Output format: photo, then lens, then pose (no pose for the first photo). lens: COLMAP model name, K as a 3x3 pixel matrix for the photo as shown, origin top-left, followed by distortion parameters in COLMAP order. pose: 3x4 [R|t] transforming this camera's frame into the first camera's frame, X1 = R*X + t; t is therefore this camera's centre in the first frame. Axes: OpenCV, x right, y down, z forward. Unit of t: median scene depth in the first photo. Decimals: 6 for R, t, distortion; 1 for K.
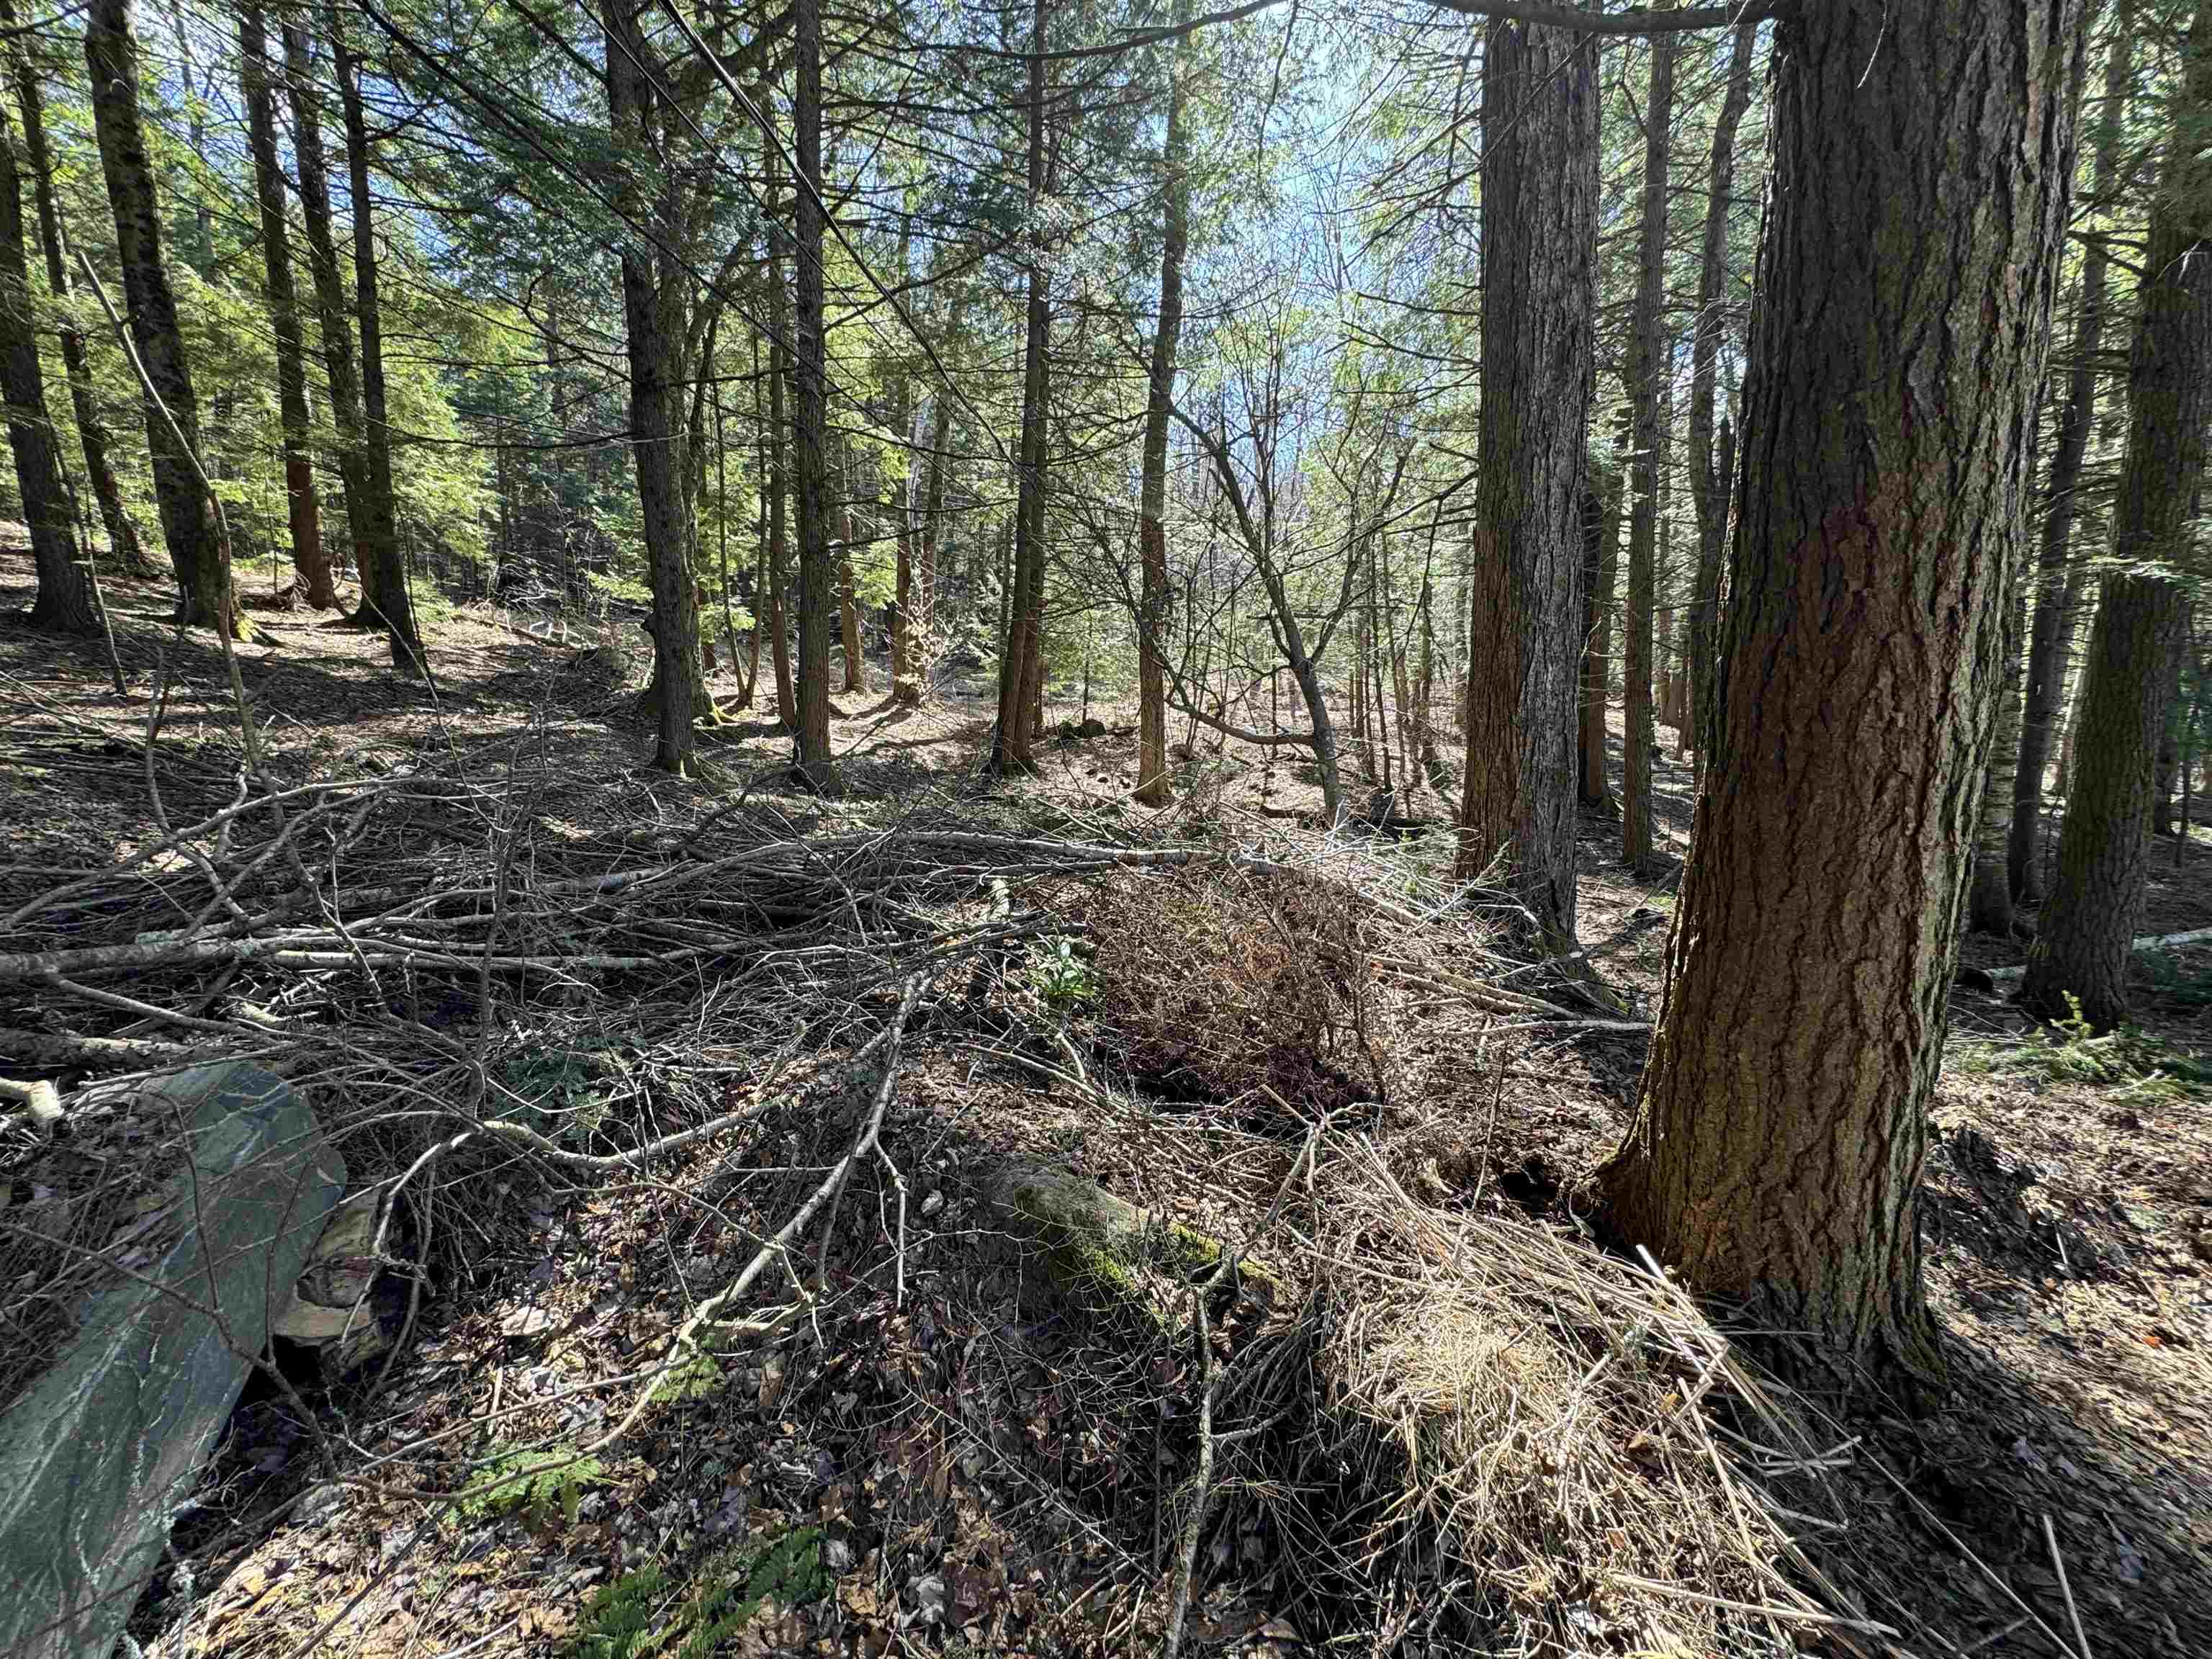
lens RADIAL K [[889.0, 0, 1098.8], [0, 889.0, 817.7], [0, 0, 1]] dist [-0.005208, 0.000735]
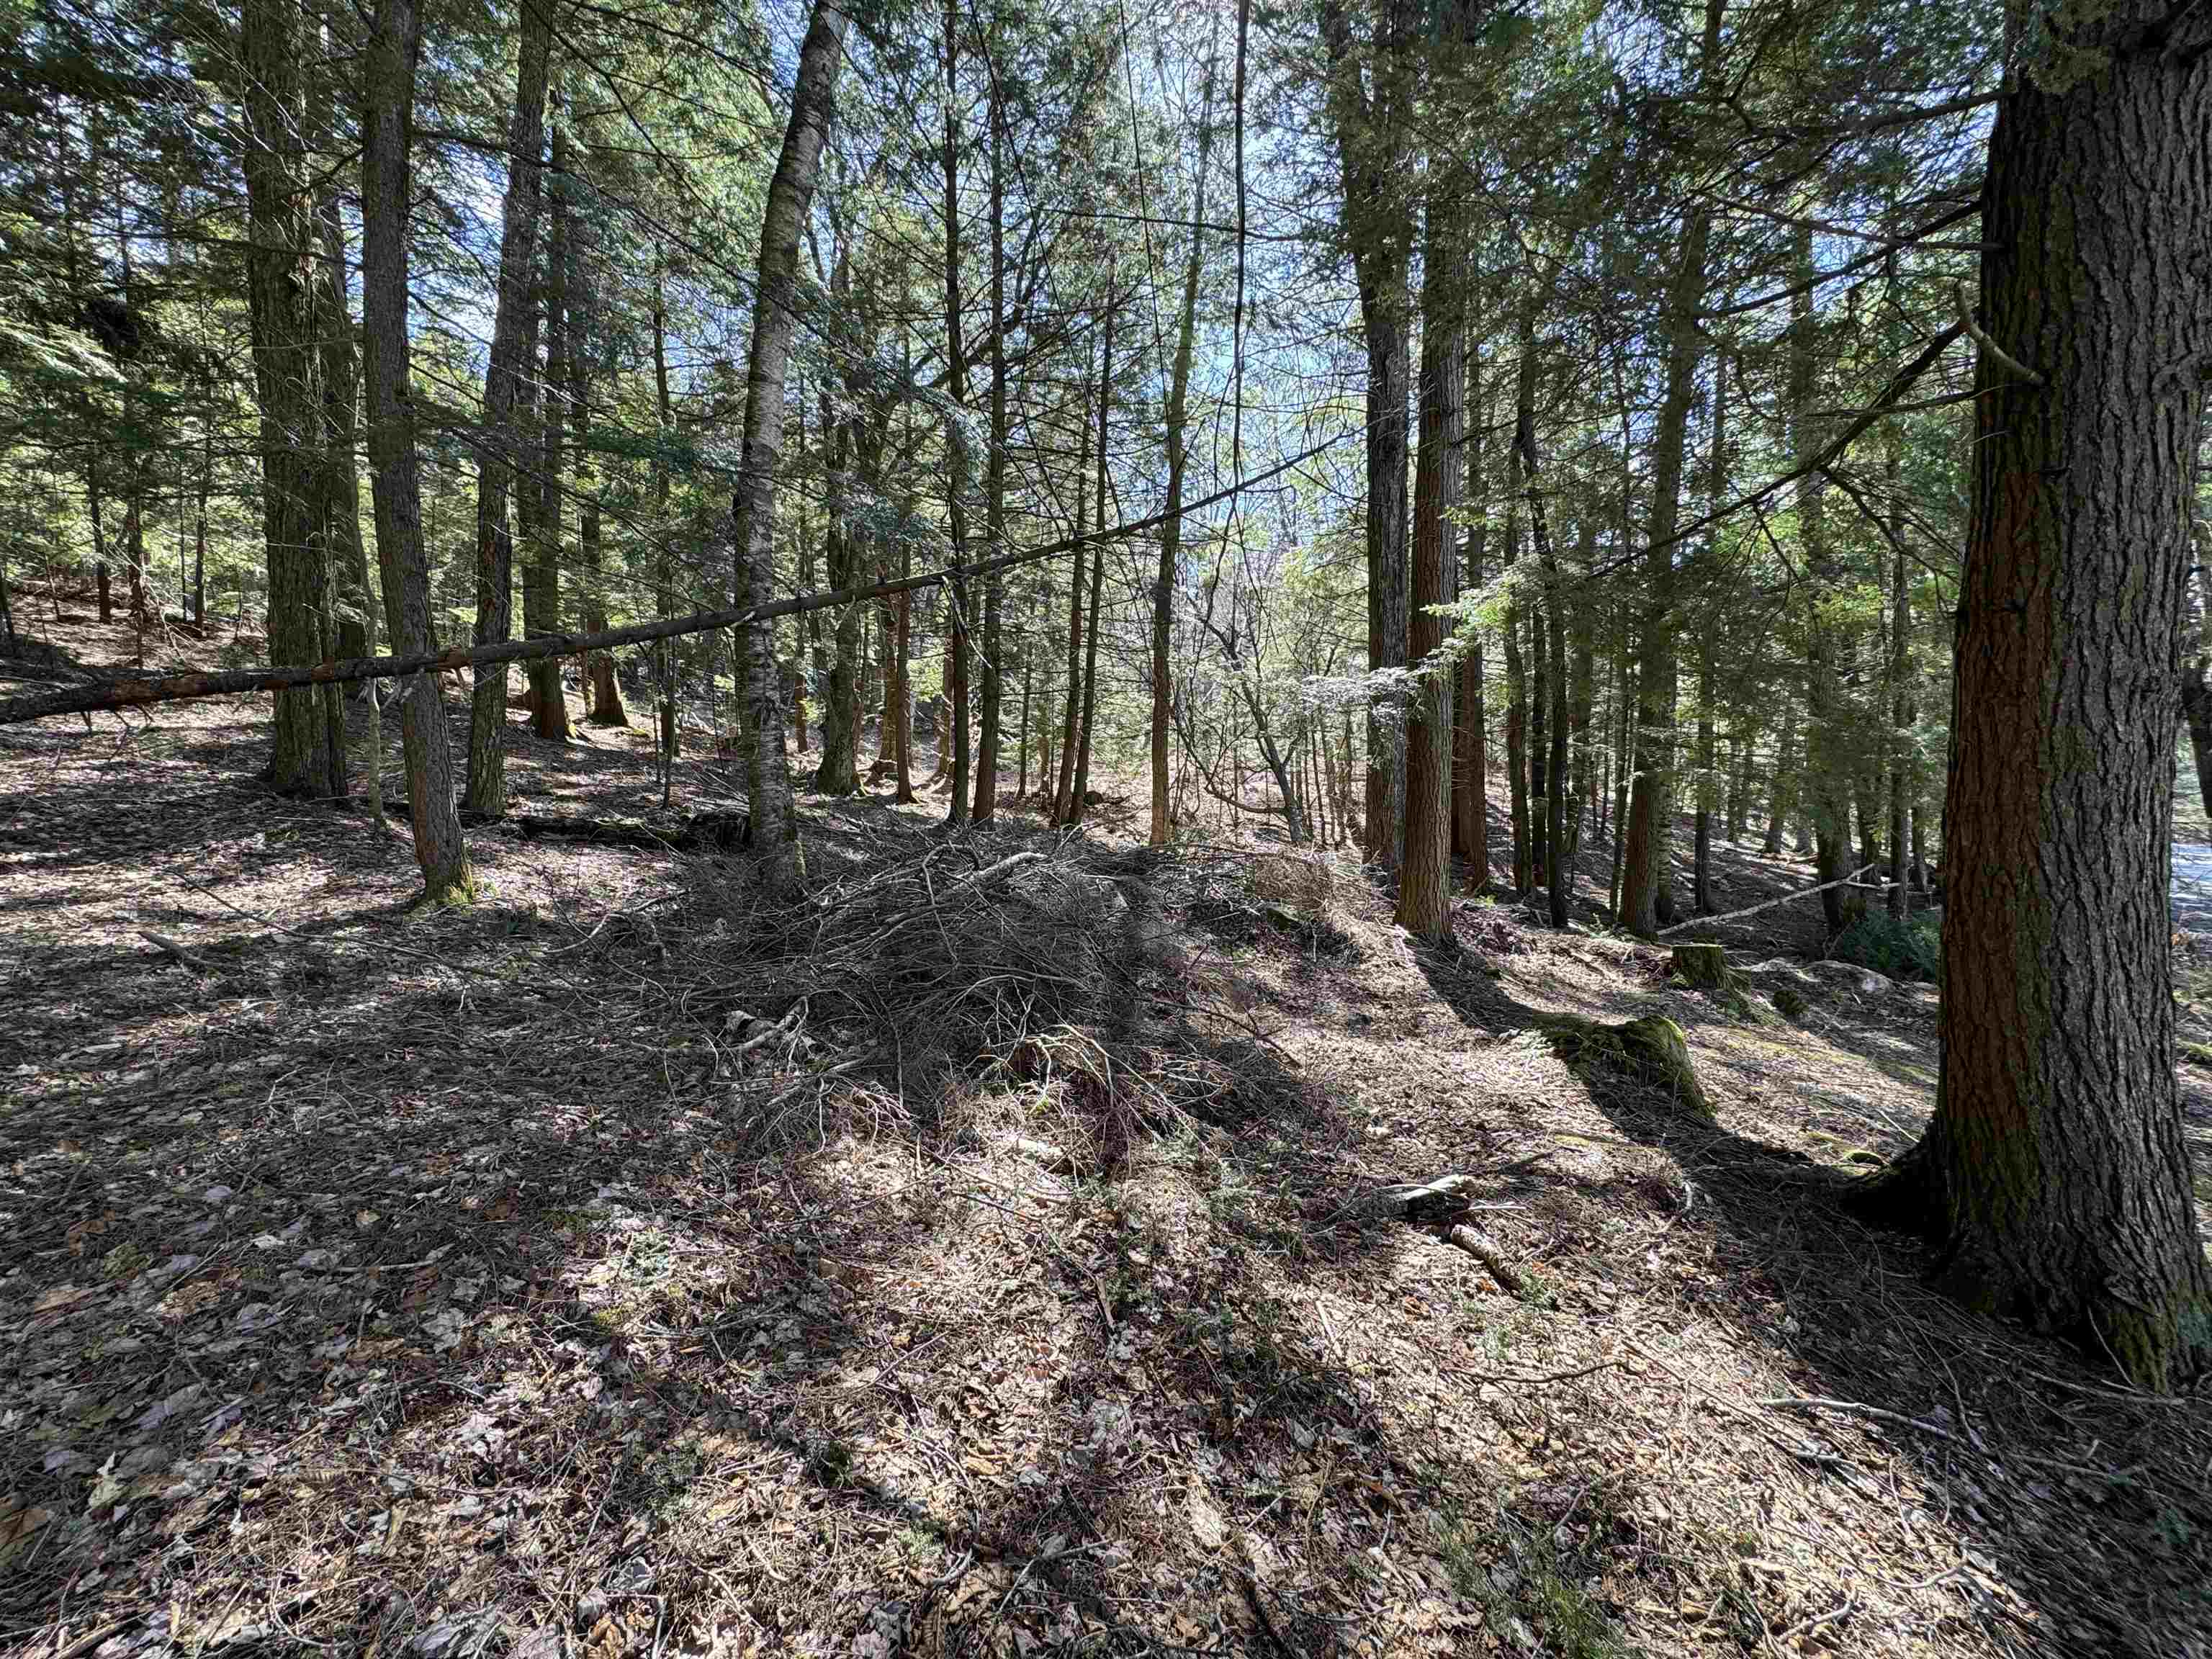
lens RADIAL K [[874.1, 0, 1106.0], [0, 874.1, 829.5], [0, 0, 1]] dist [-0.003678, 0.000657]
pose [[0.996457, 0.008241, 0.083699, -0.130188], [-0.003678, 0.998505, -0.054532, 0.019164], [-0.084024, 0.054031, 0.994998, -0.340456]]
